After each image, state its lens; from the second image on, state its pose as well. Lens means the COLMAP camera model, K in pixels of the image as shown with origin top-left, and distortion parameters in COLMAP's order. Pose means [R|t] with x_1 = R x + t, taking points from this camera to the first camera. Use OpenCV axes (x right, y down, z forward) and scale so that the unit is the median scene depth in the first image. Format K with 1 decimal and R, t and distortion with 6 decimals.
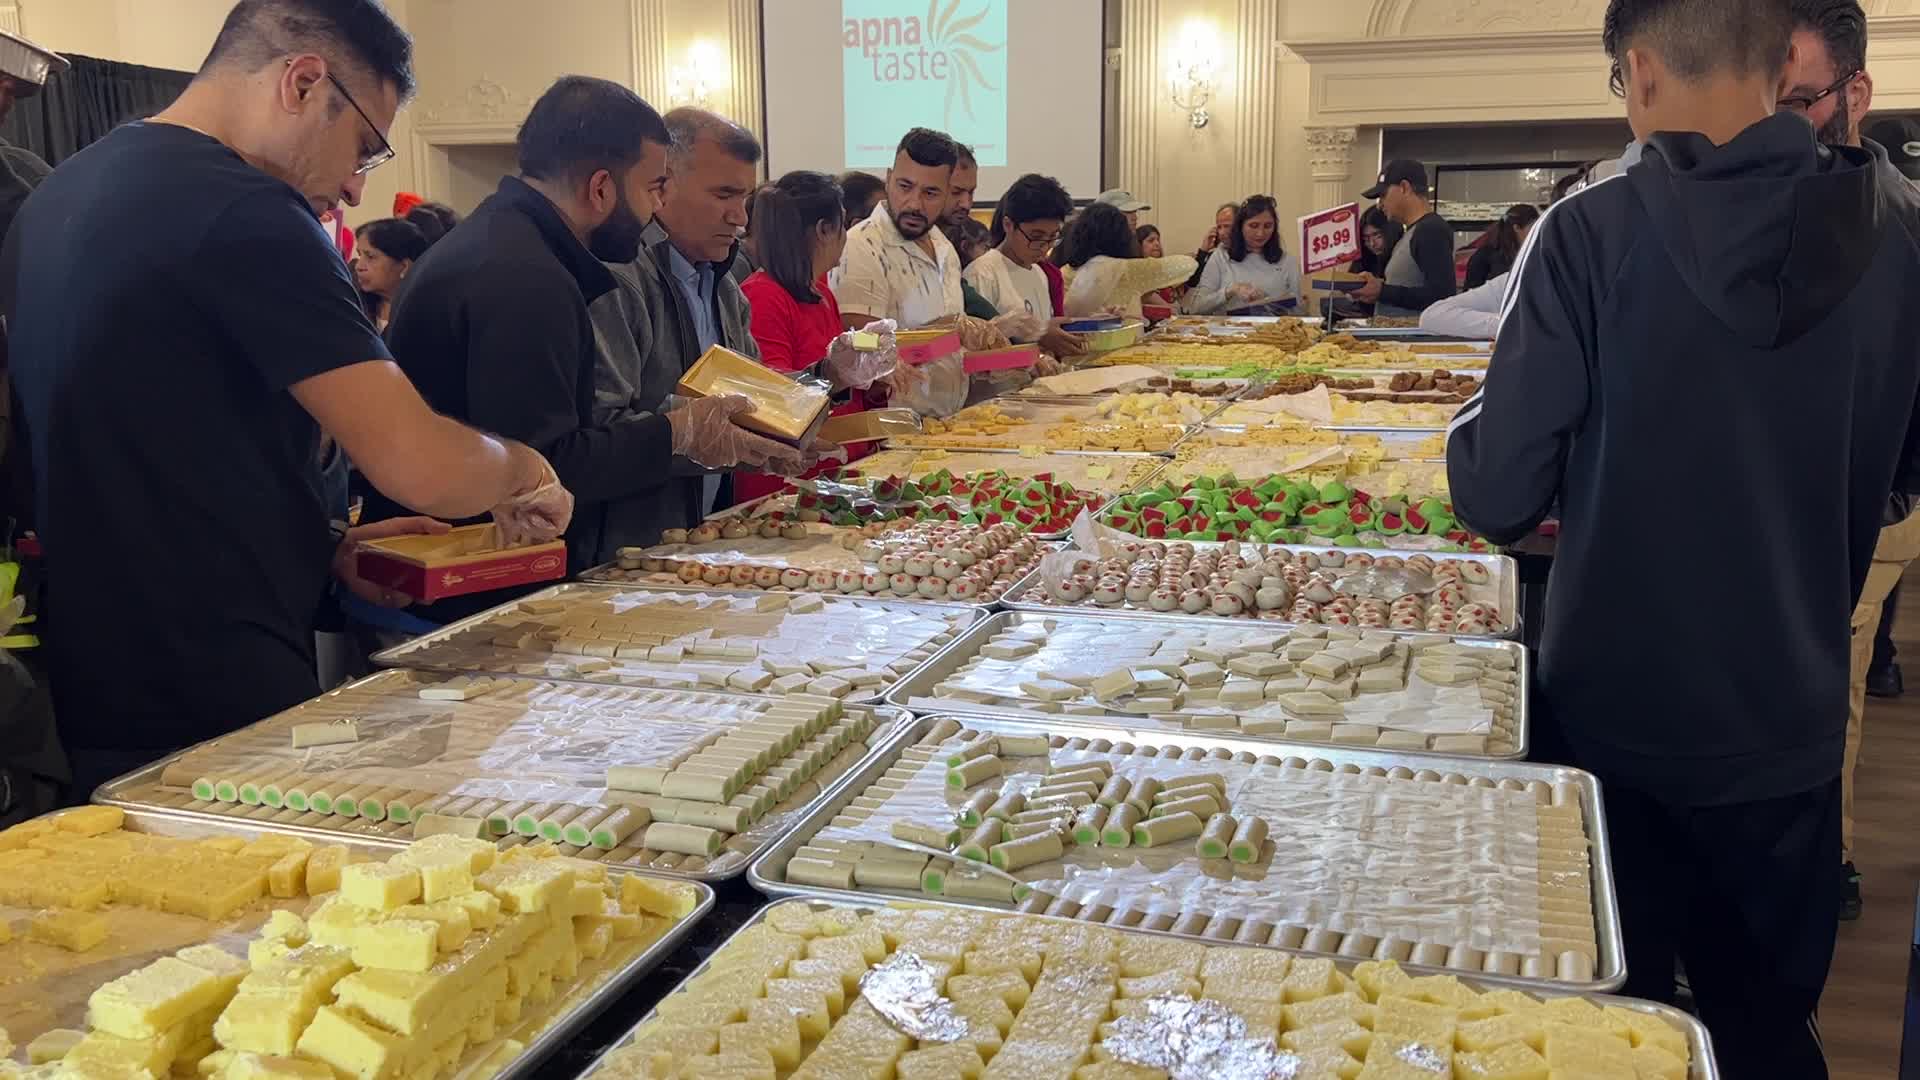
lens RADIAL K [[1660.0, 0, 960.0], [0, 1660.0, 540.0], [0, 0, 1]] dist [0.191330, -0.523760]
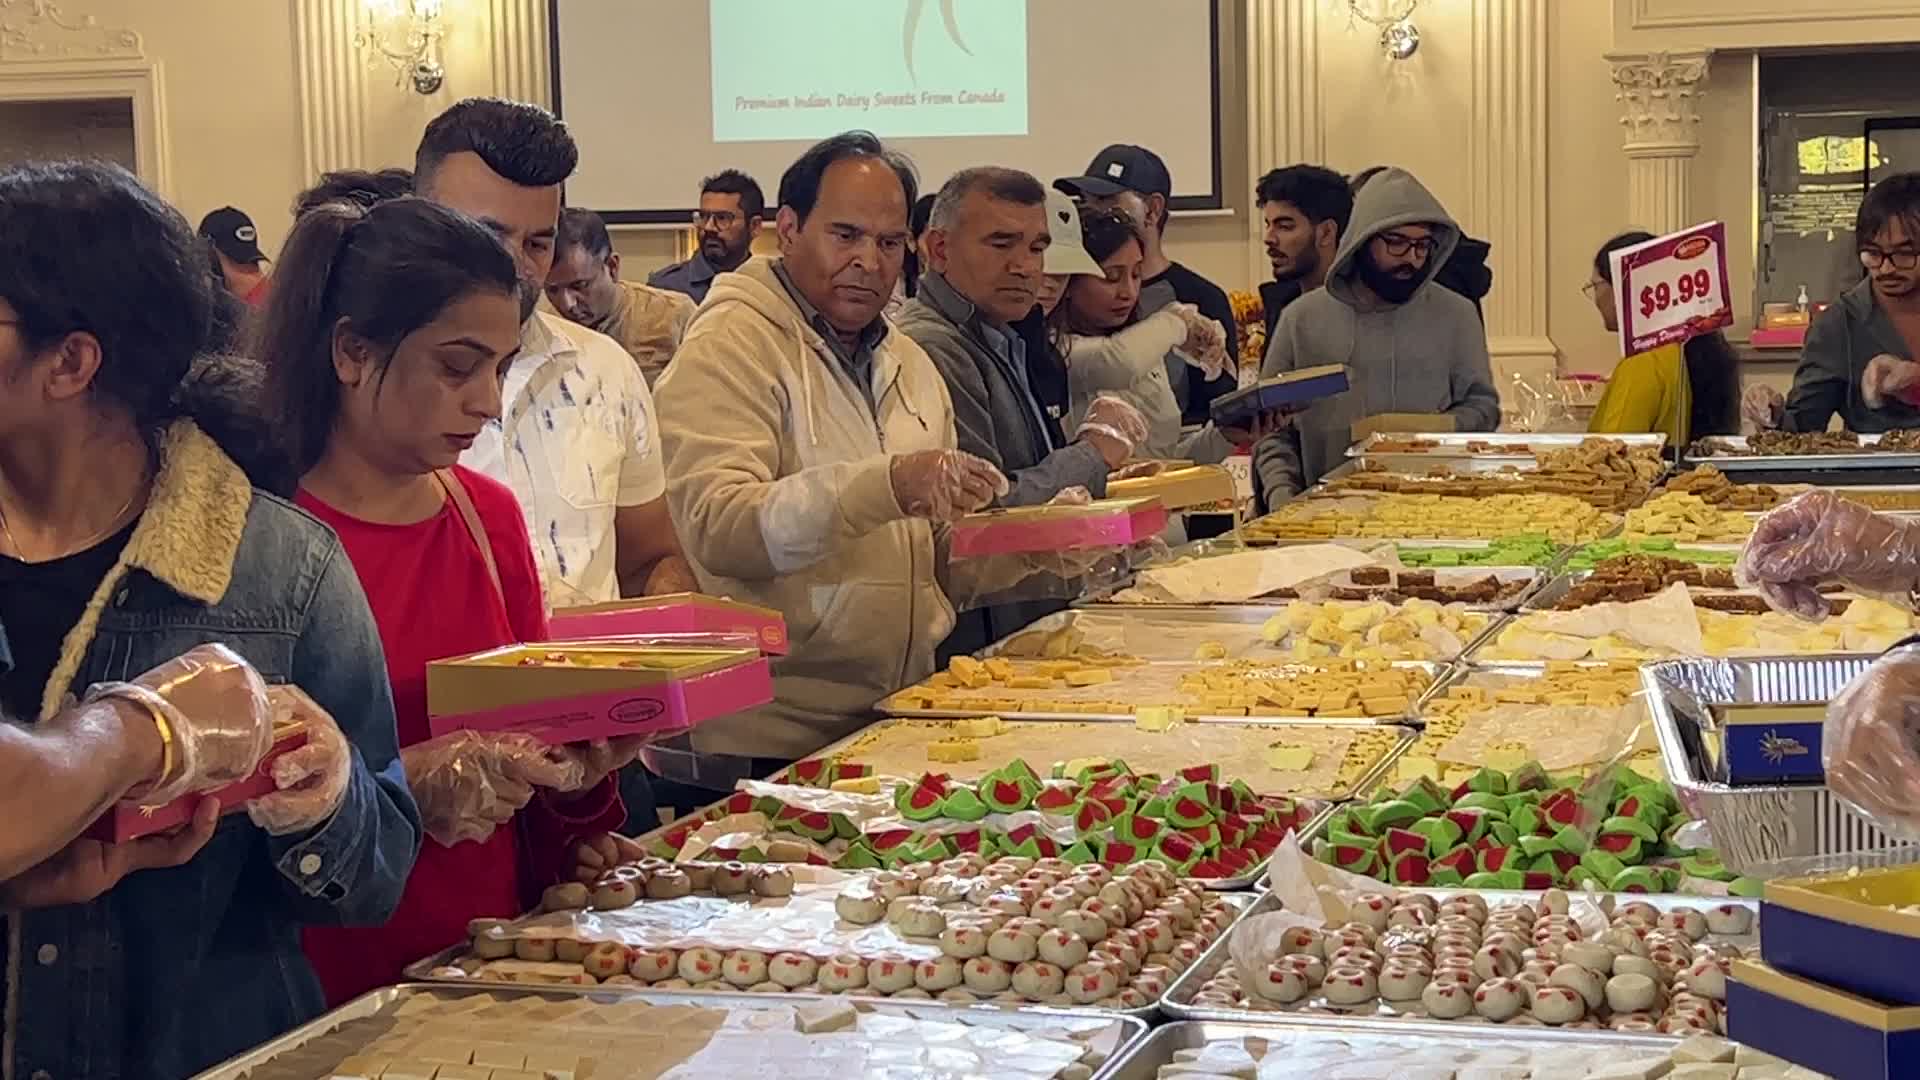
lens RADIAL K [[3434.6, 0, 960.0], [0, 3434.6, 540.0], [0, 0, 1]] dist [0.329758, -1.974861]
pose [[0.999727, -0.016186, 0.016834, -0.061850], [0.017656, 0.995678, -0.091182, -0.015097], [-0.015285, 0.091454, 0.995692, -0.202216]]
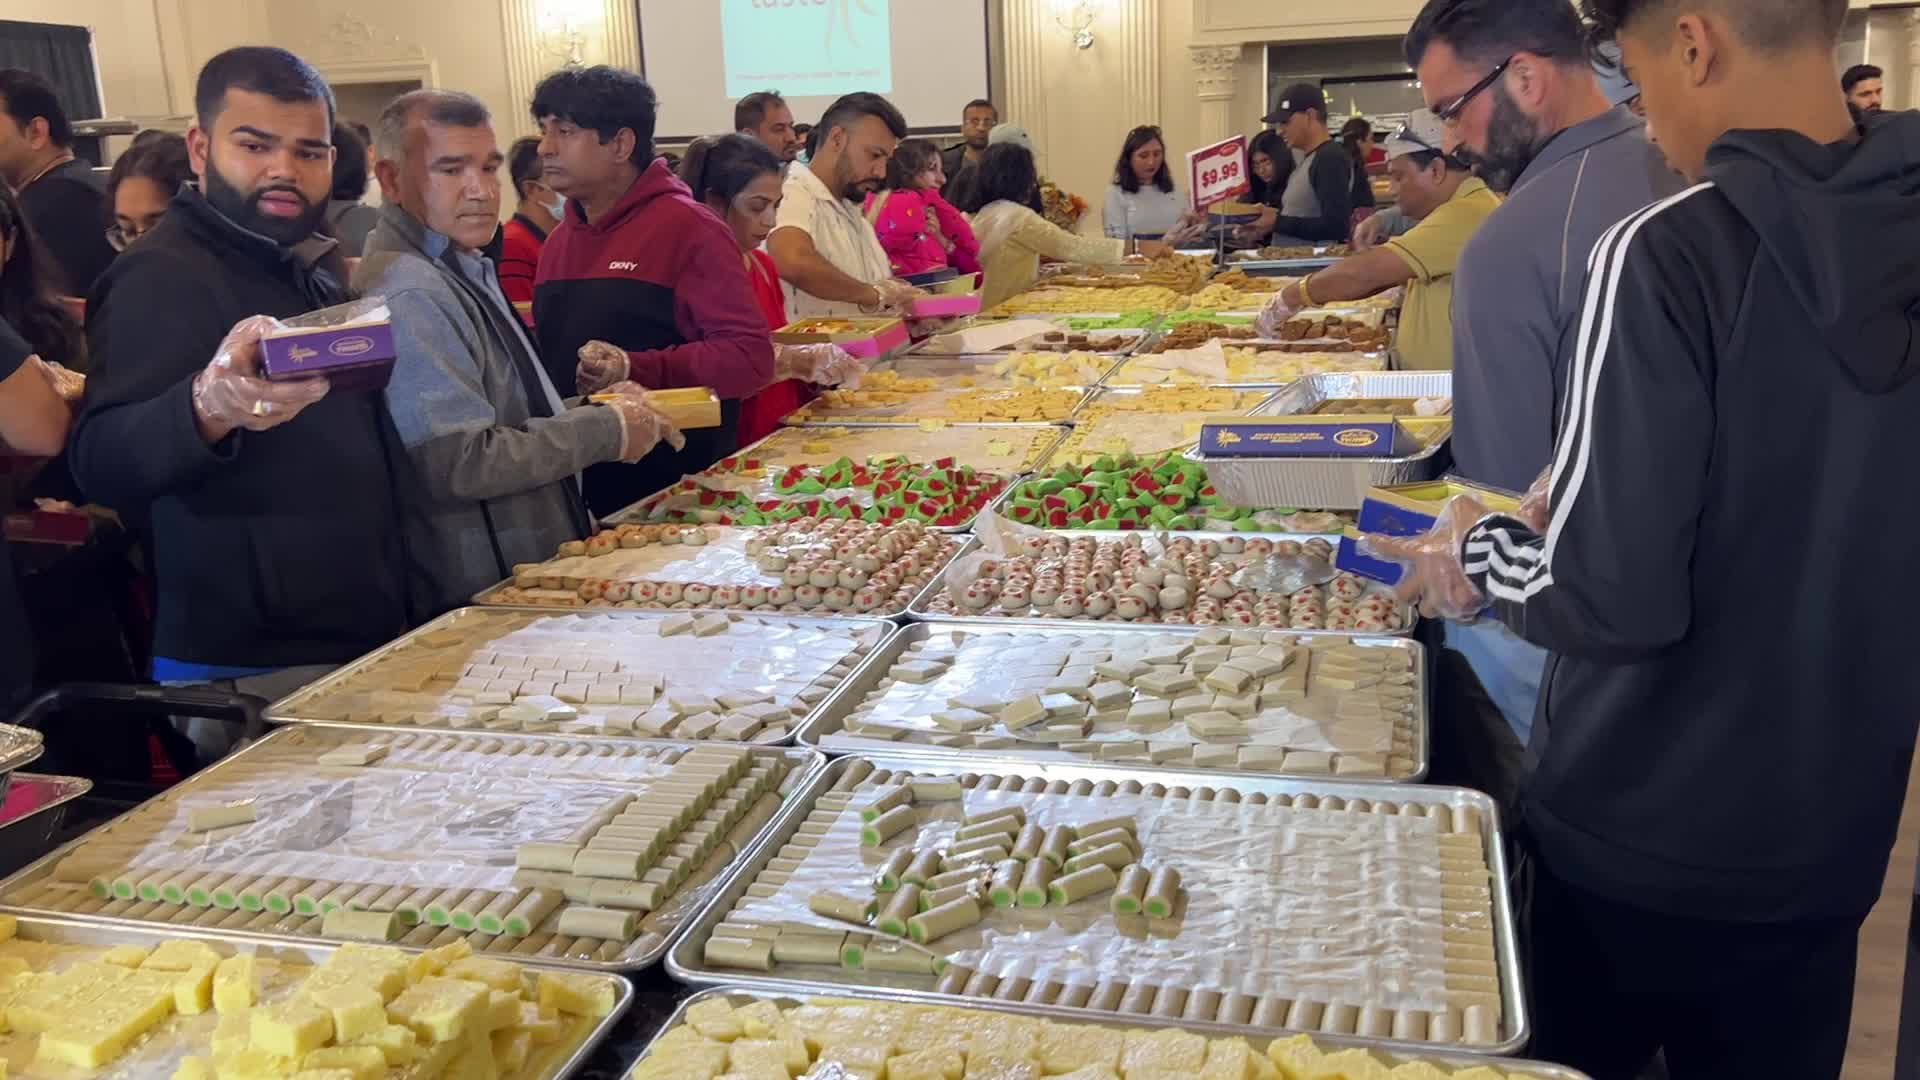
lens RADIAL K [[1660.0, 0, 960.0], [0, 1660.0, 540.0], [0, 0, 1]] dist [0.191330, -0.523760]
pose [[0.997386, -0.045564, 0.056081, 0.001877], [0.042577, 0.997667, 0.053358, -0.056862], [-0.058382, -0.050831, 0.996999, 0.003794]]
